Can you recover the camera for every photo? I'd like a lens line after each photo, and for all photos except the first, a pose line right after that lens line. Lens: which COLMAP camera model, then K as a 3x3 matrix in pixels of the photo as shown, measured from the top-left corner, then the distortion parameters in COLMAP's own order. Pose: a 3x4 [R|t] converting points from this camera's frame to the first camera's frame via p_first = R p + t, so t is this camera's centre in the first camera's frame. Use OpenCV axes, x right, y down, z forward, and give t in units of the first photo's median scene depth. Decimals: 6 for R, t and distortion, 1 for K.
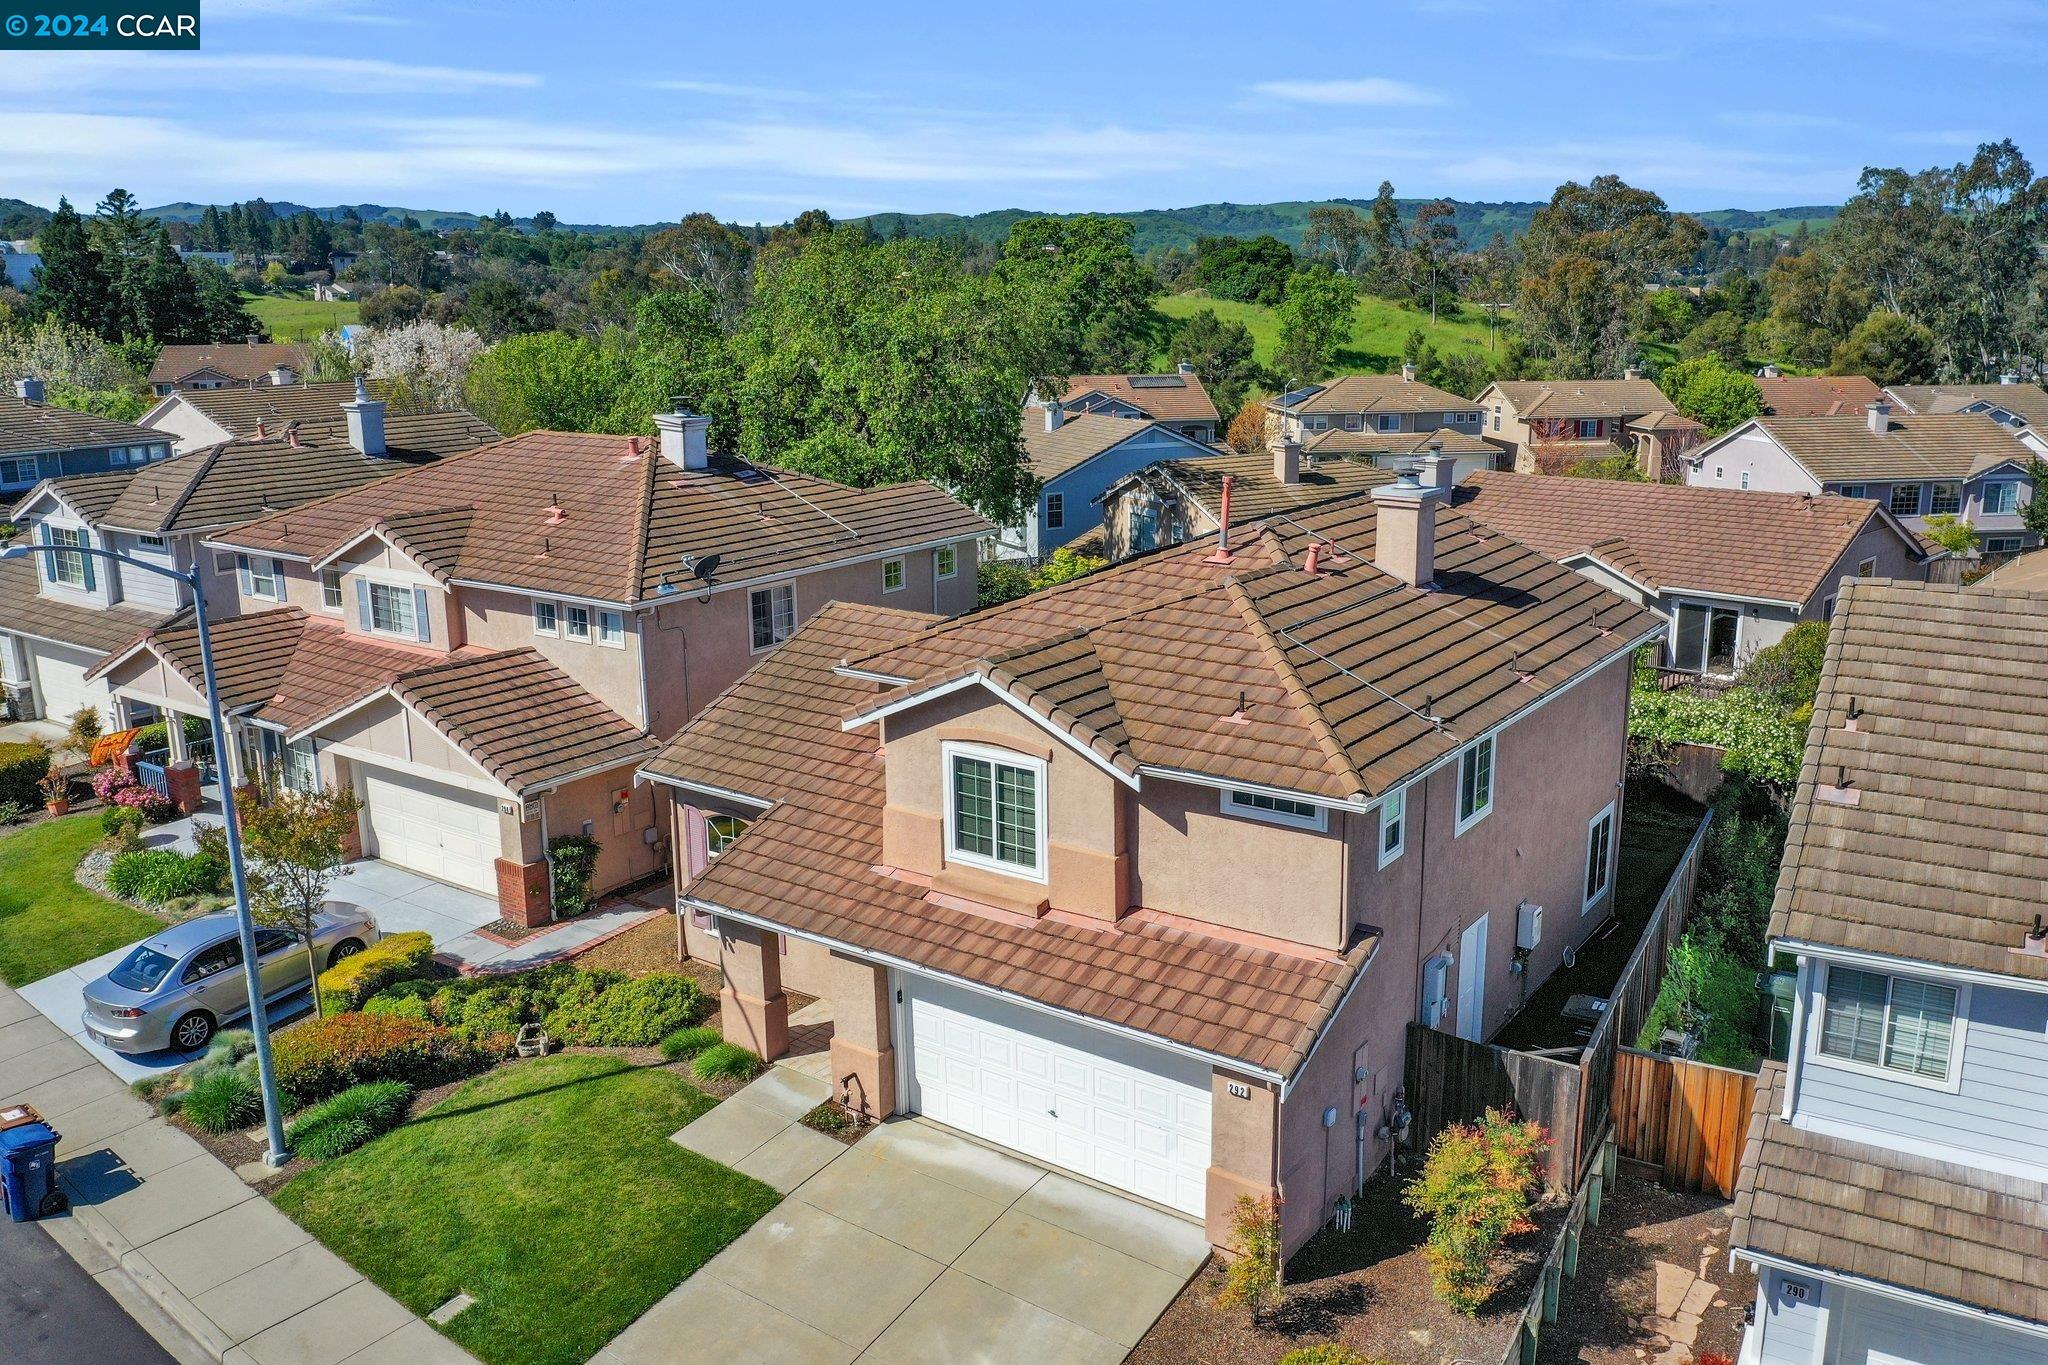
lens RADIAL K [[1607.3, 0, 1032.3], [0, 1607.3, 681.5], [0, 0, 1]] dist [-0.008598, -0.001078]
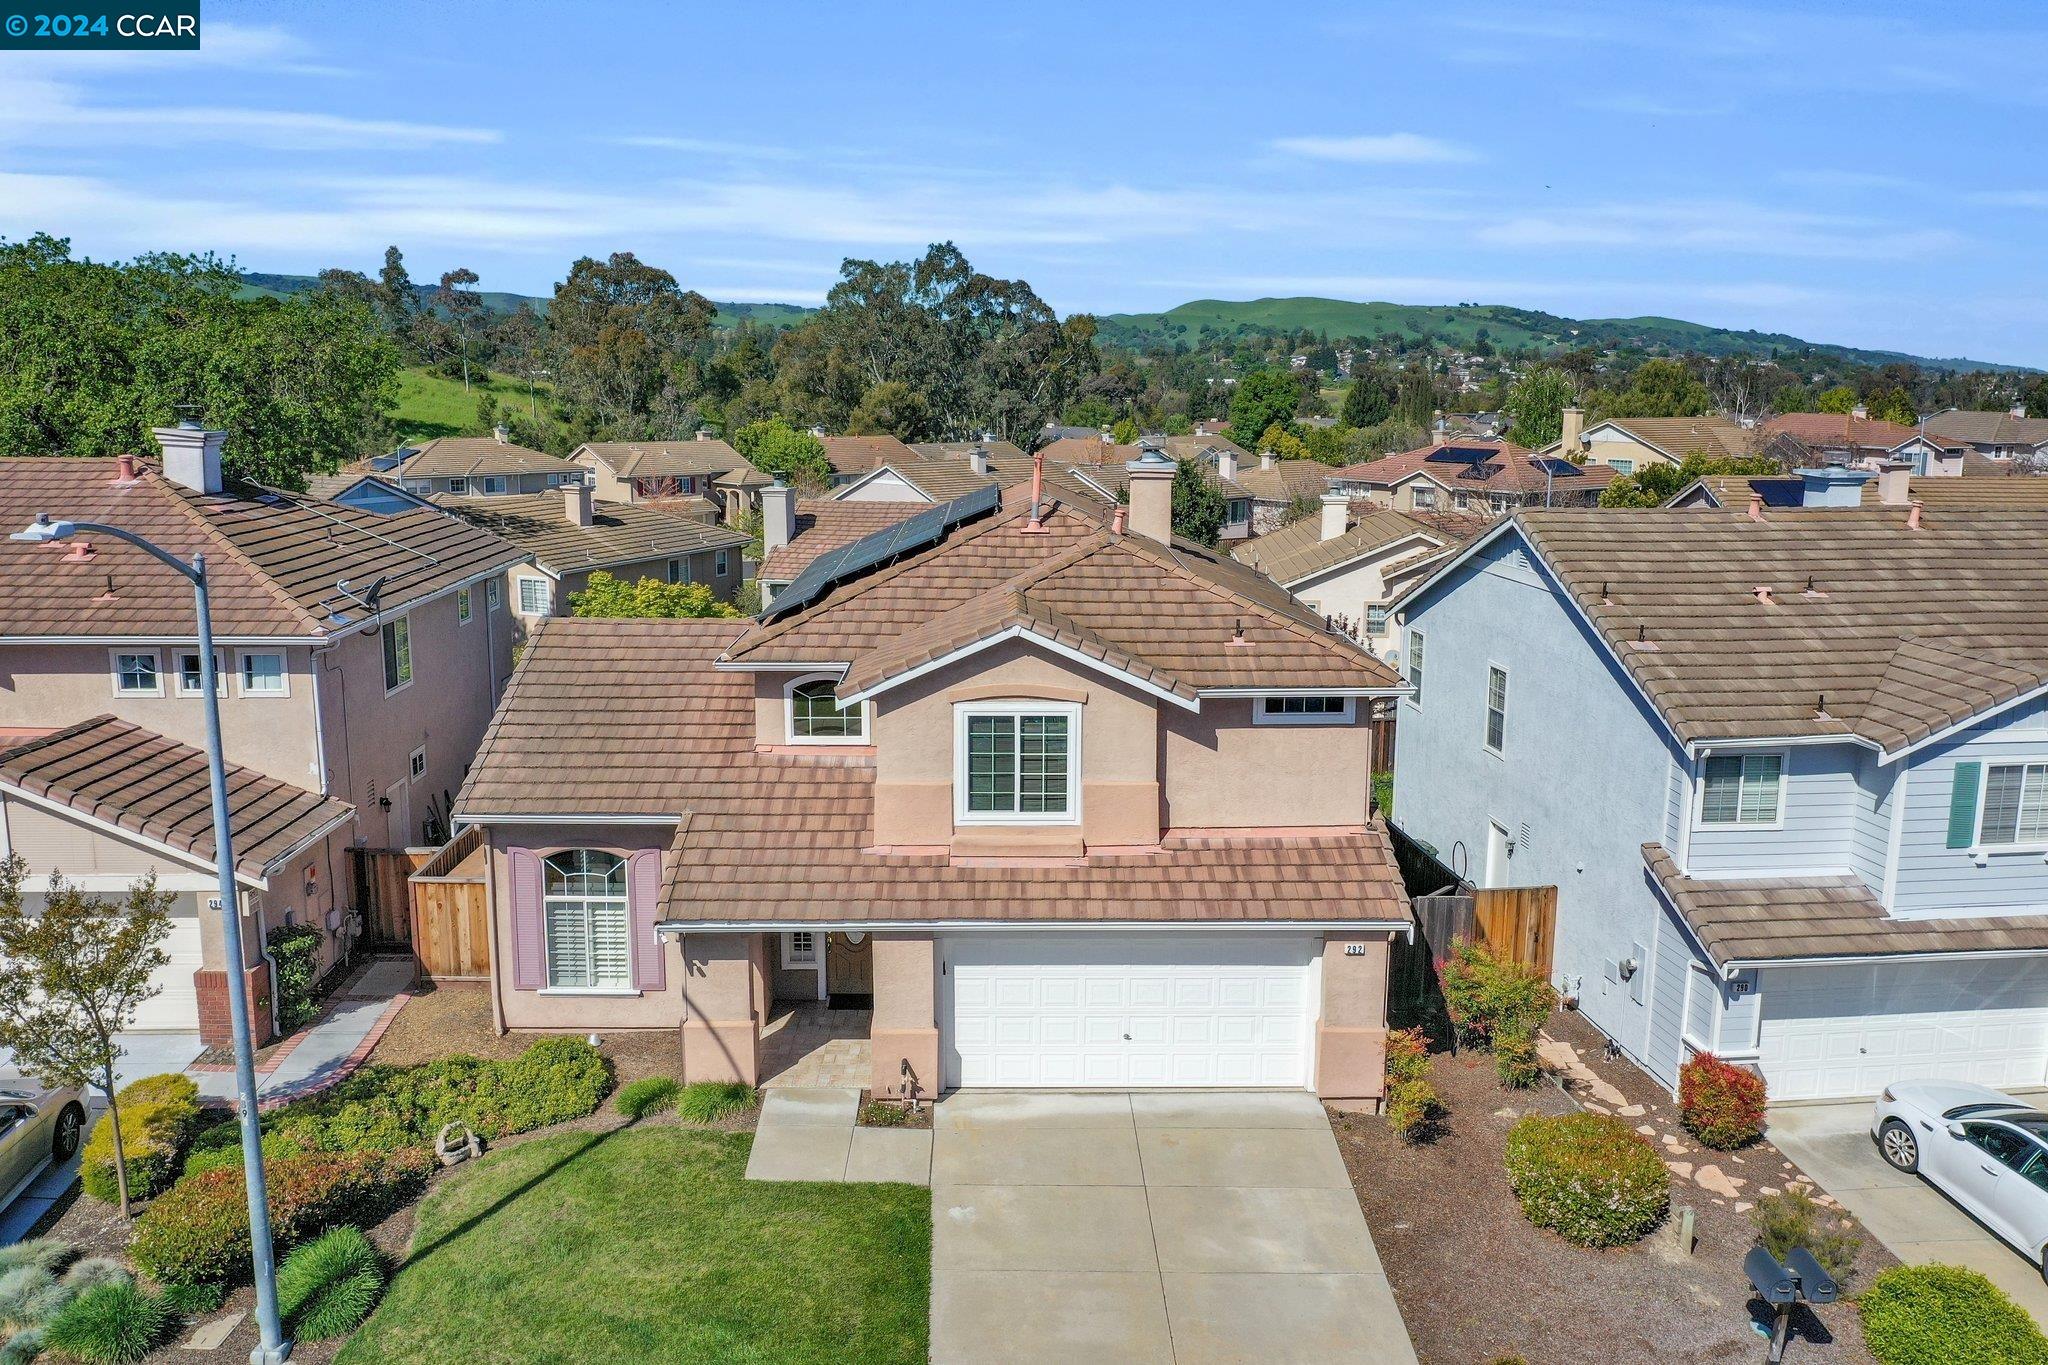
lens RADIAL K [[1607.3, 0, 1032.3], [0, 1607.3, 681.5], [0, 0, 1]] dist [-0.008598, -0.001078]
pose [[0.797856, -0.097246, 0.594952, -0.522166], [0.126707, 0.991910, -0.007790, 0.031880], [-0.589381, 0.081600, 0.803723, 0.142199]]
